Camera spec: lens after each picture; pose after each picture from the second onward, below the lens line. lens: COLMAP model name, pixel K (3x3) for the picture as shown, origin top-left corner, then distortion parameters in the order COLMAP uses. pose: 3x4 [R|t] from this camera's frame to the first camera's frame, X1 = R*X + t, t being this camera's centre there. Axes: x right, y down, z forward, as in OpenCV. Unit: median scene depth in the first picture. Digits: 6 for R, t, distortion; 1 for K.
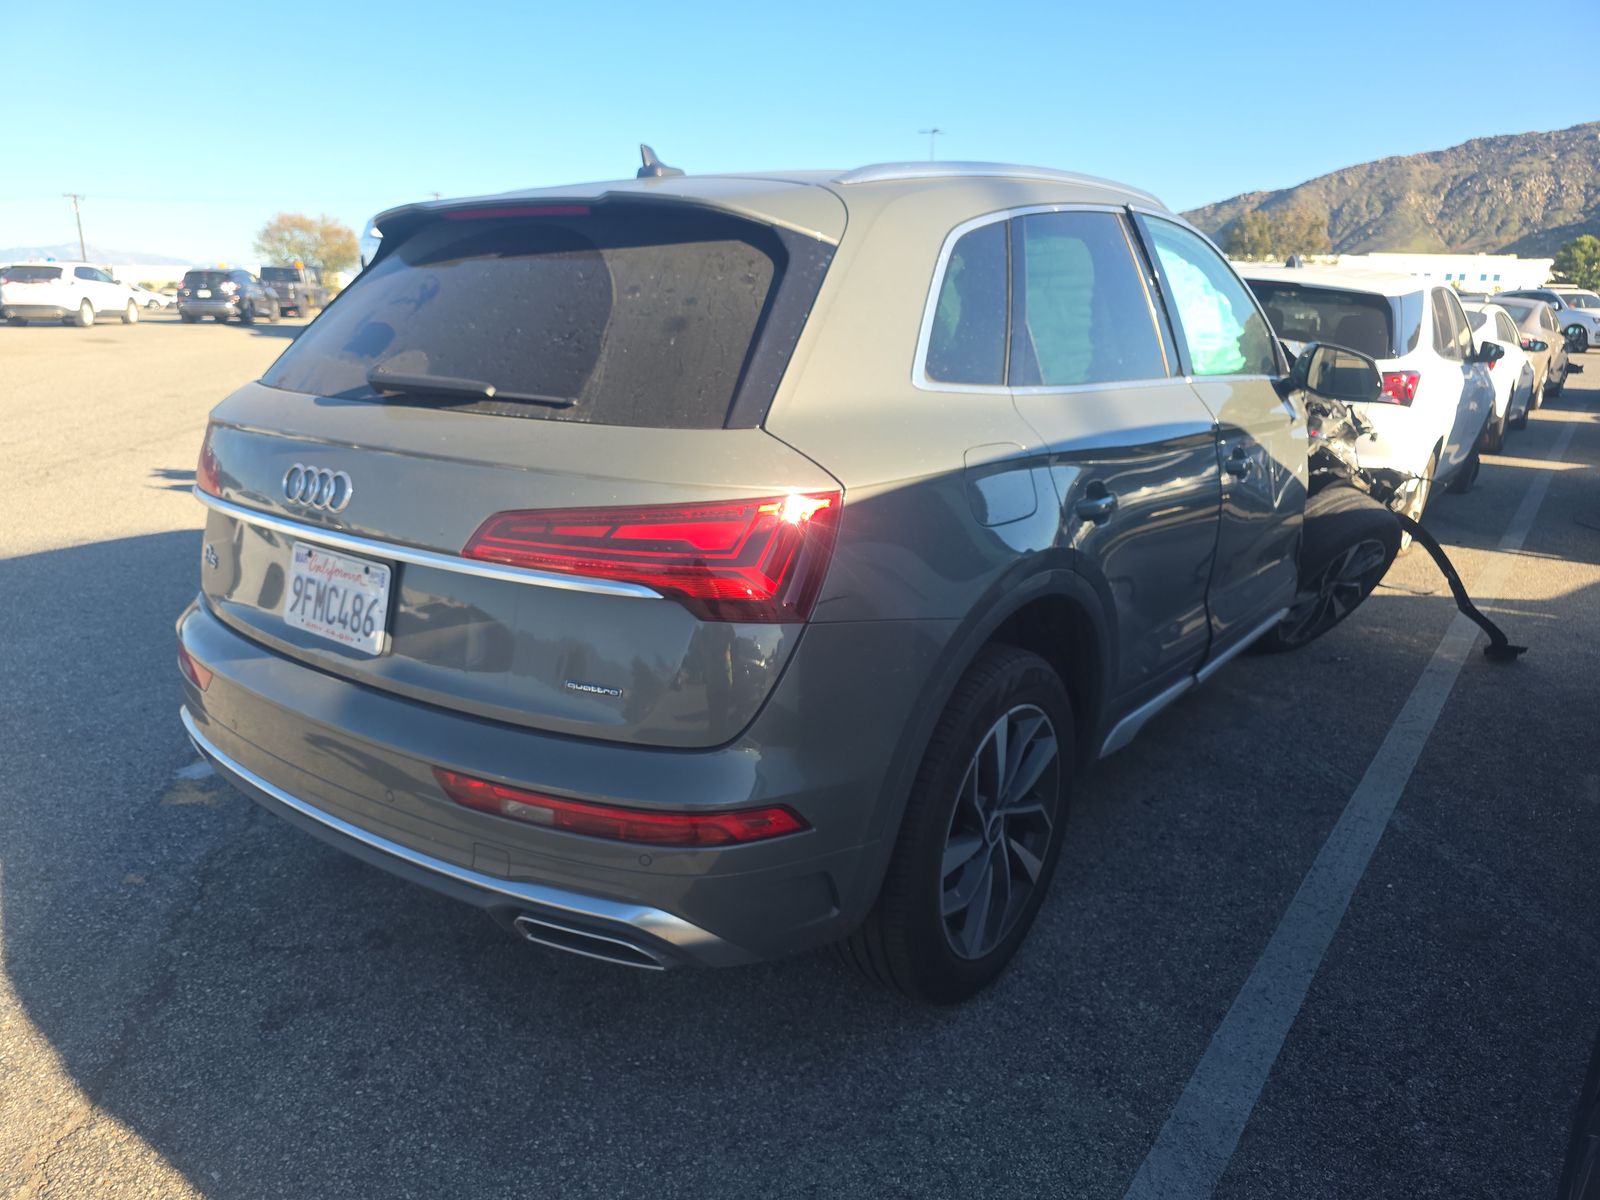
lens RADIAL K [[1053.2, 0, 799.9], [0, 1053.2, 631.4], [0, 0, 1]] dist [-0.000737, -0.000855]
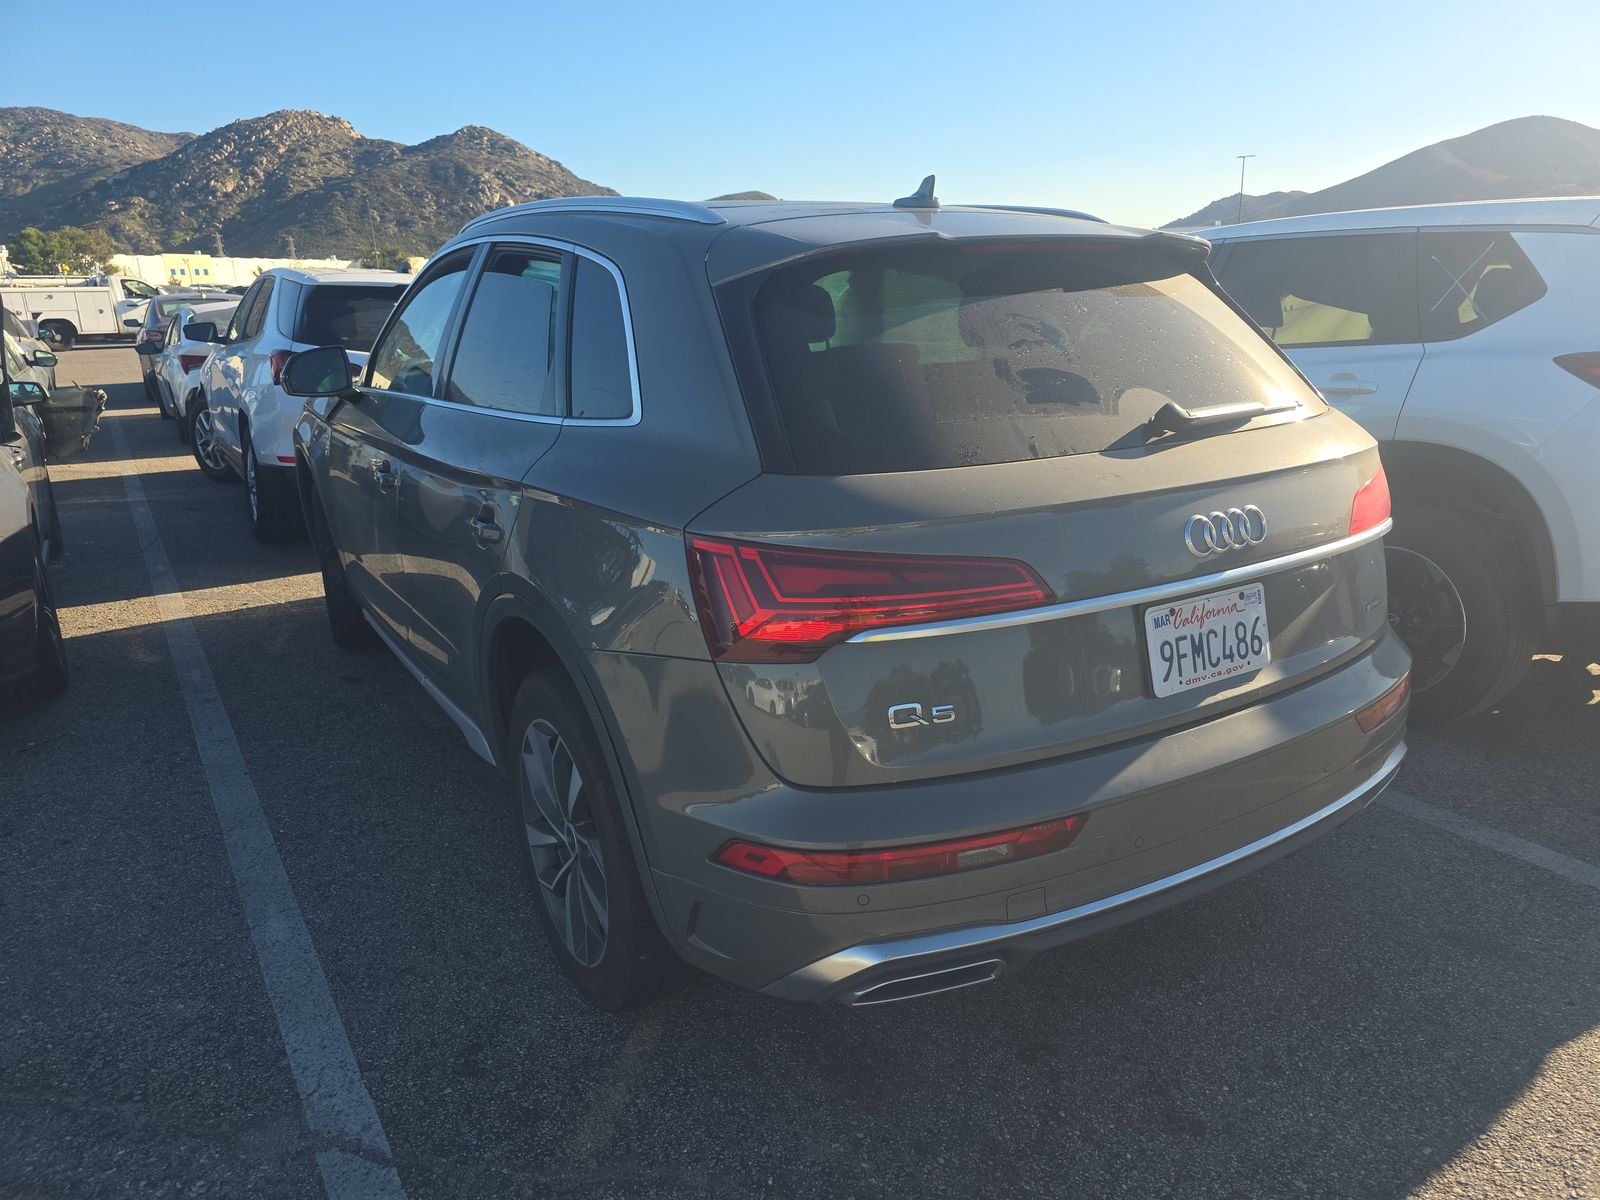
lens RADIAL K [[1042.6, 0, 800.0], [0, 1042.6, 600.0], [0, 0, 1]] dist [-0.001910, -0.002127]
pose [[0.391296, -0.286836, 0.874421, -1.447166], [0.301253, 0.937756, 0.172803, -0.355148], [-0.869559, 0.195805, 0.453351, 0.888502]]
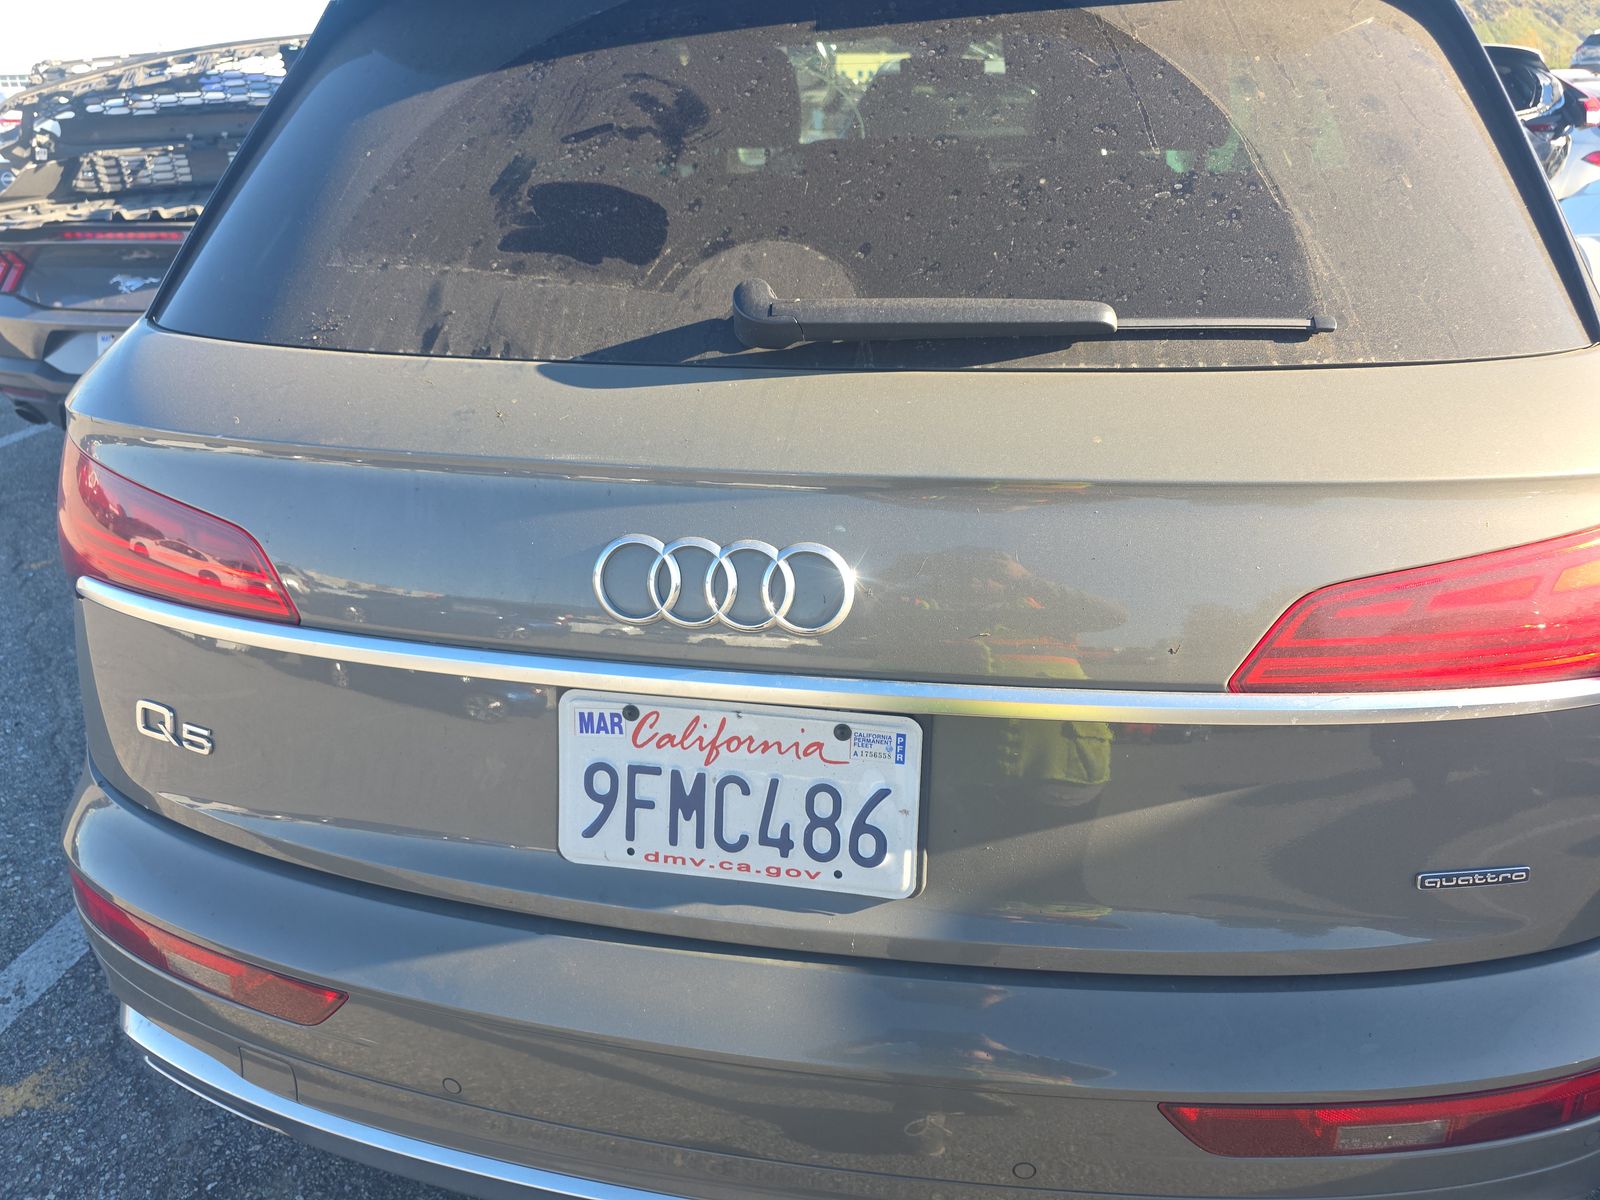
lens RADIAL K [[1042.6, 0, 800.0], [0, 1042.6, 600.0], [0, 0, 1]] dist [-0.001910, -0.002127]
pose [[0.905380, -0.208424, 0.369927, -0.571869], [0.163947, 0.975268, 0.148232, -0.182445], [-0.391673, -0.073558, 0.917159, 0.570423]]
